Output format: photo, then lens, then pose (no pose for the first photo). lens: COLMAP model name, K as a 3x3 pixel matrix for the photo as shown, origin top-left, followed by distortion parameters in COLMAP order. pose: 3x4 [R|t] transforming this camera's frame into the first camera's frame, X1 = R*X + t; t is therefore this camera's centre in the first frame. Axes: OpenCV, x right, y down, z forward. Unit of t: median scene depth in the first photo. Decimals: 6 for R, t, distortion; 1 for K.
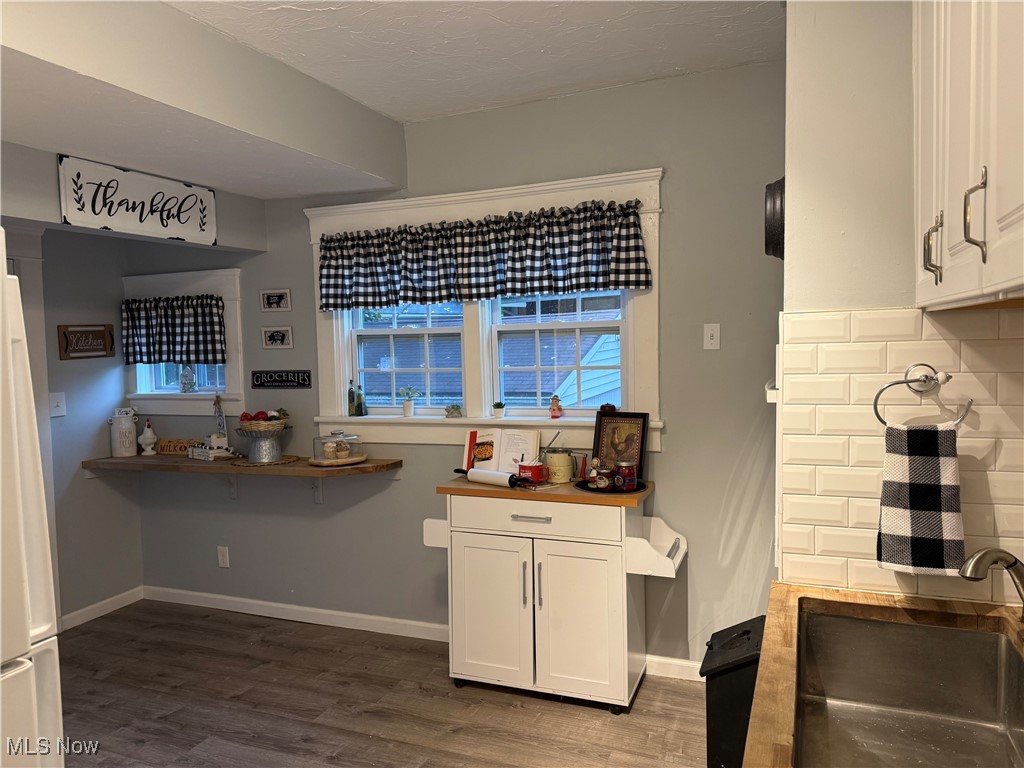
lens RADIAL K [[721.0, 0, 510.4], [0, 721.0, 382.7], [0, 0, 1]] dist [0.026913, -0.006289]
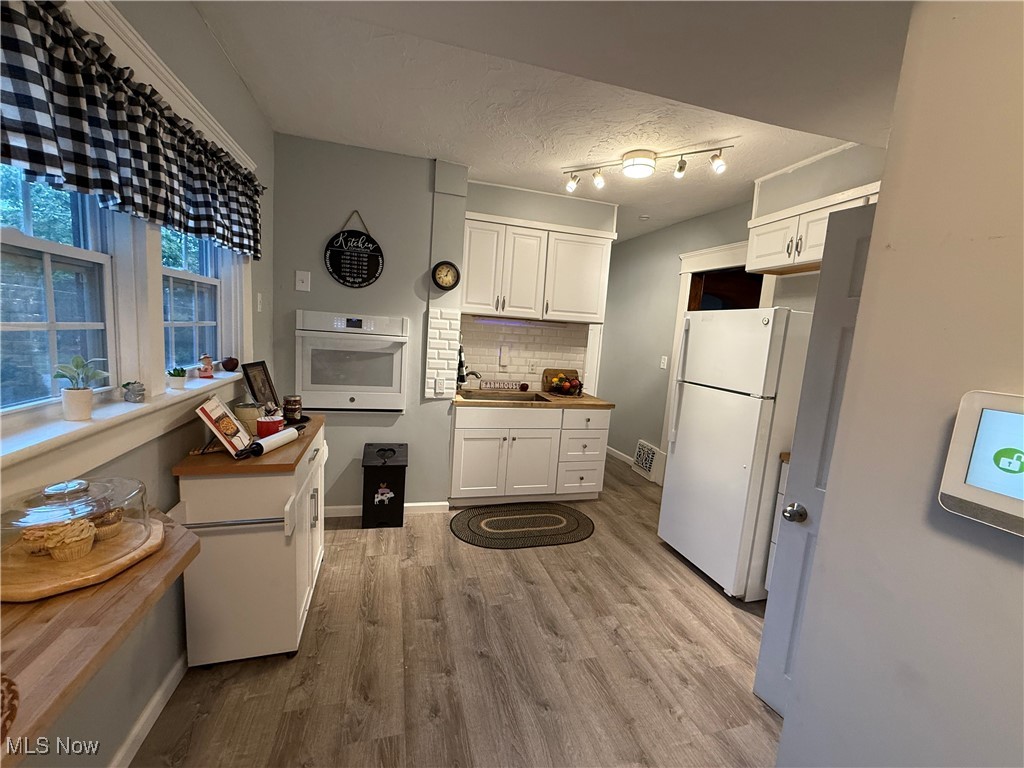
lens RADIAL K [[410.5, 0, 510.0], [0, 410.5, 384.2], [0, 0, 1]] dist [-0.000262, -0.000021]
pose [[-0.613484, -0.111735, 0.781762, -0.714212], [-0.003987, 0.990365, 0.138421, -0.020002], [-0.789697, 0.081802, -0.608019, 1.203595]]
